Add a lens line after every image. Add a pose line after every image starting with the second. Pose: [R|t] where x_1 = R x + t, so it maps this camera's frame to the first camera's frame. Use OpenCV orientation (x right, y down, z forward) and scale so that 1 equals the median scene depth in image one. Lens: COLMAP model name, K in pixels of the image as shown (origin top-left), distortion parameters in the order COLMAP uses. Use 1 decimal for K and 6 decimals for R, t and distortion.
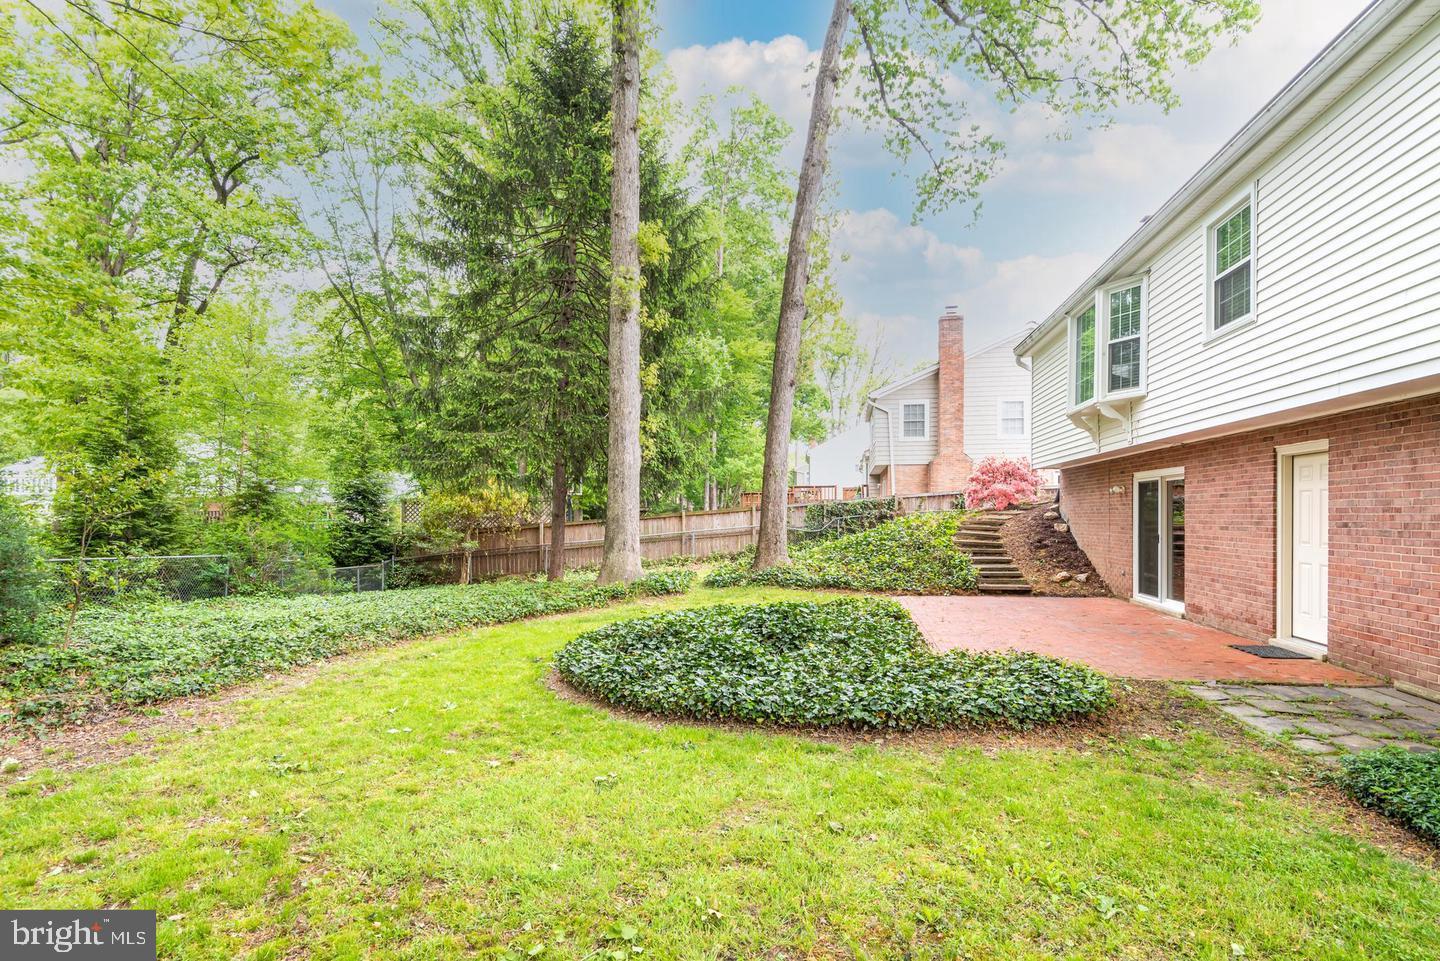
lens RADIAL K [[692.7, 0, 726.2], [0, 692.7, 510.0], [0, 0, 1]] dist [0.028137, -0.022301]
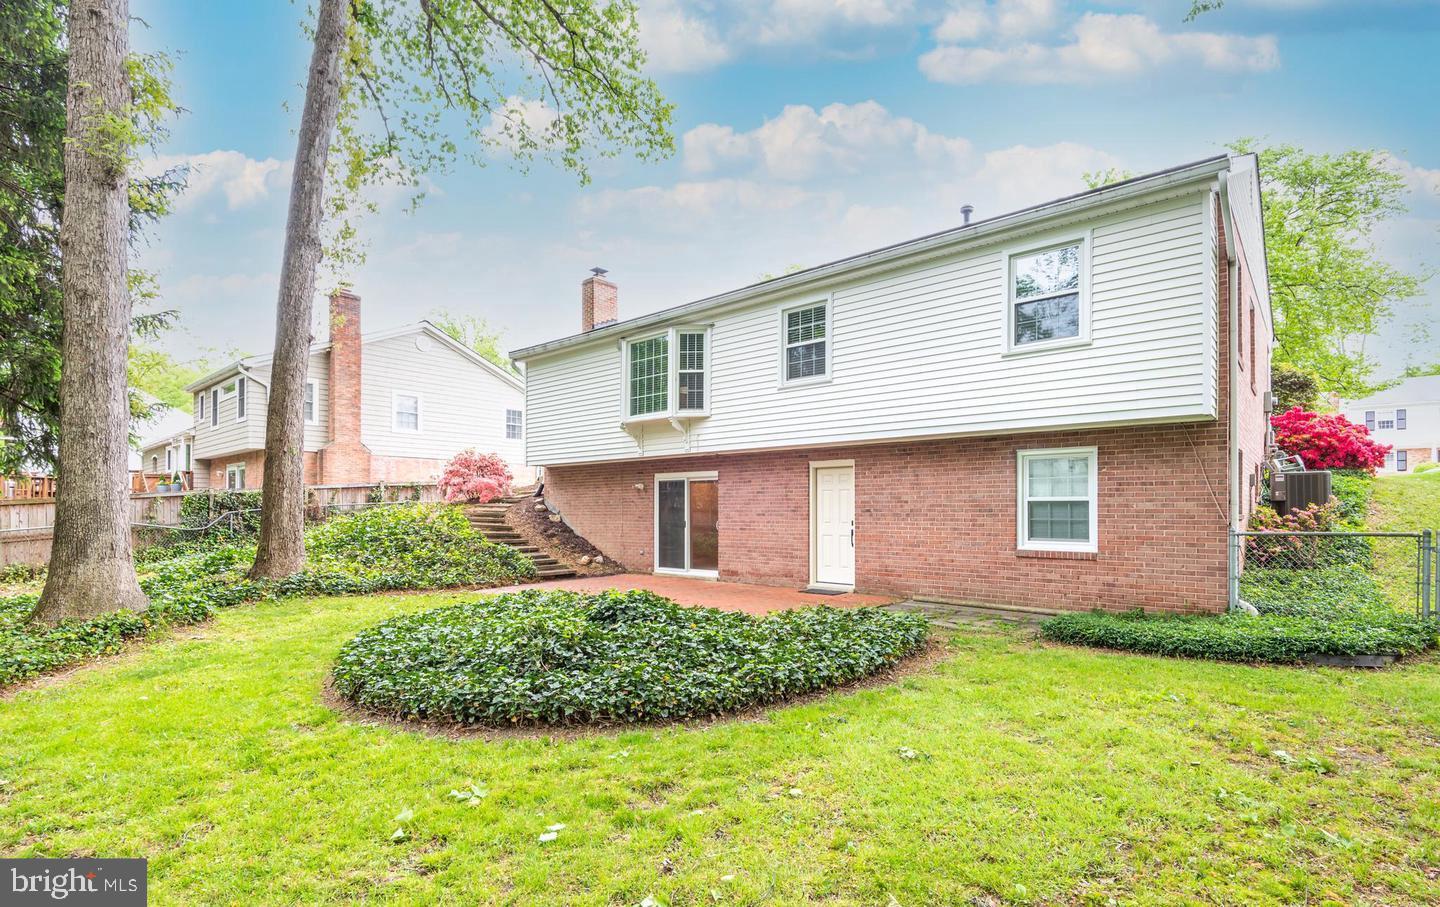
lens RADIAL K [[678.9, 0, 713.4], [0, 678.9, 498.9], [0, 0, 1]] dist [0.001470, 0.000058]
pose [[0.533194, 0.015596, 0.845849, -0.371437], [-0.005343, 0.999872, -0.015067, 0.010171], [-0.845976, 0.003515, 0.533209, 0.224790]]
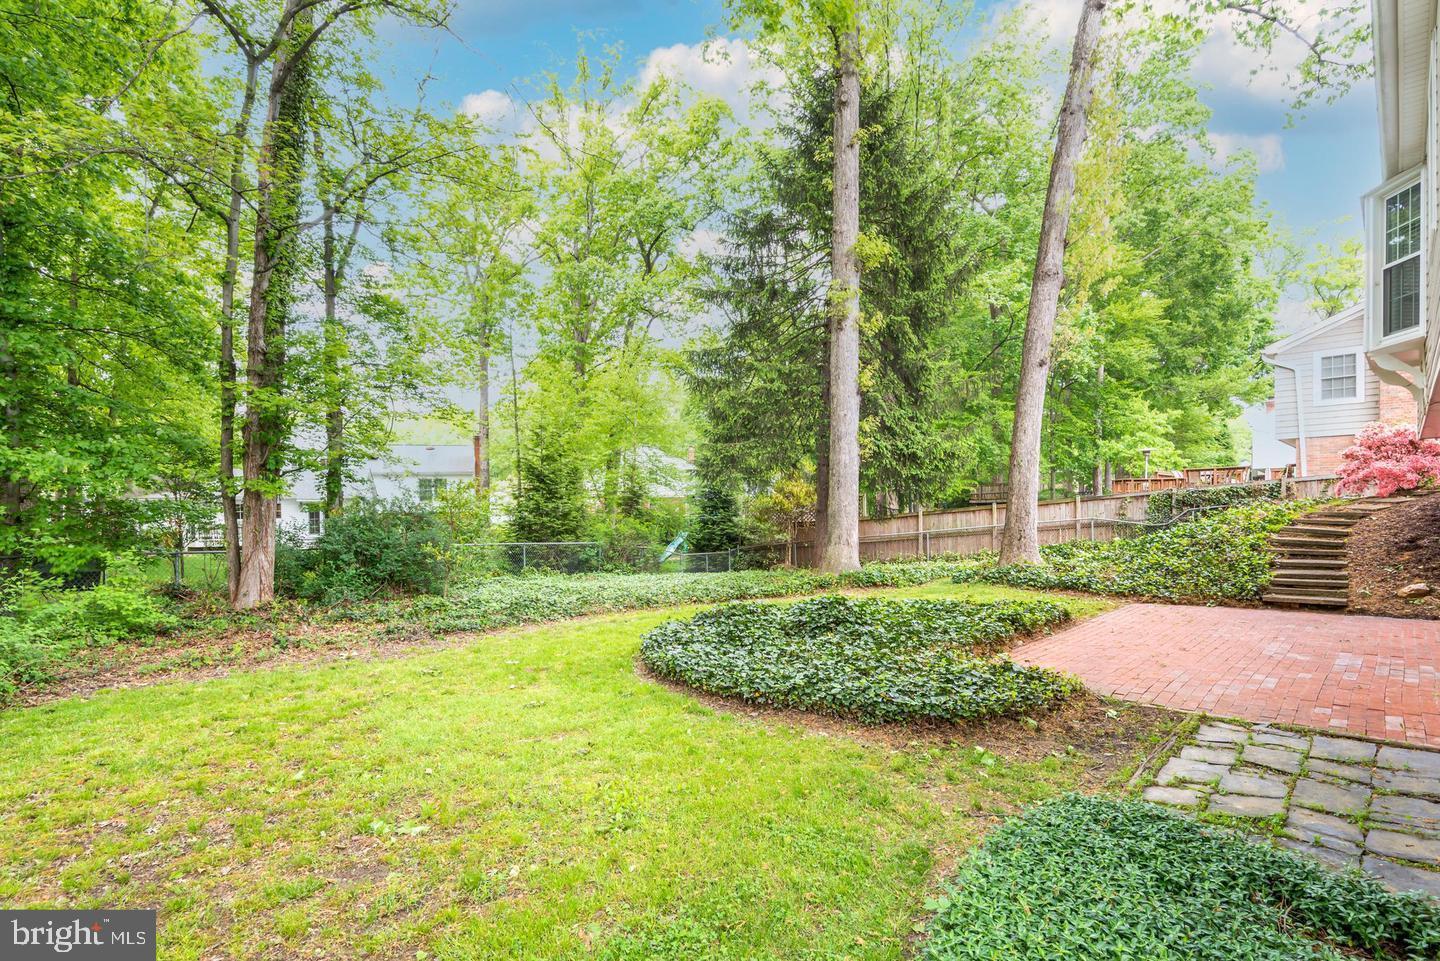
lens RADIAL K [[692.7, 0, 726.2], [0, 692.7, 510.0], [0, 0, 1]] dist [0.028137, -0.022301]
pose [[0.830064, -0.011347, -0.557552, 0.303147], [0.018157, 0.999813, 0.006683, -0.004807], [0.557372, -0.015671, 0.830115, 0.009329]]
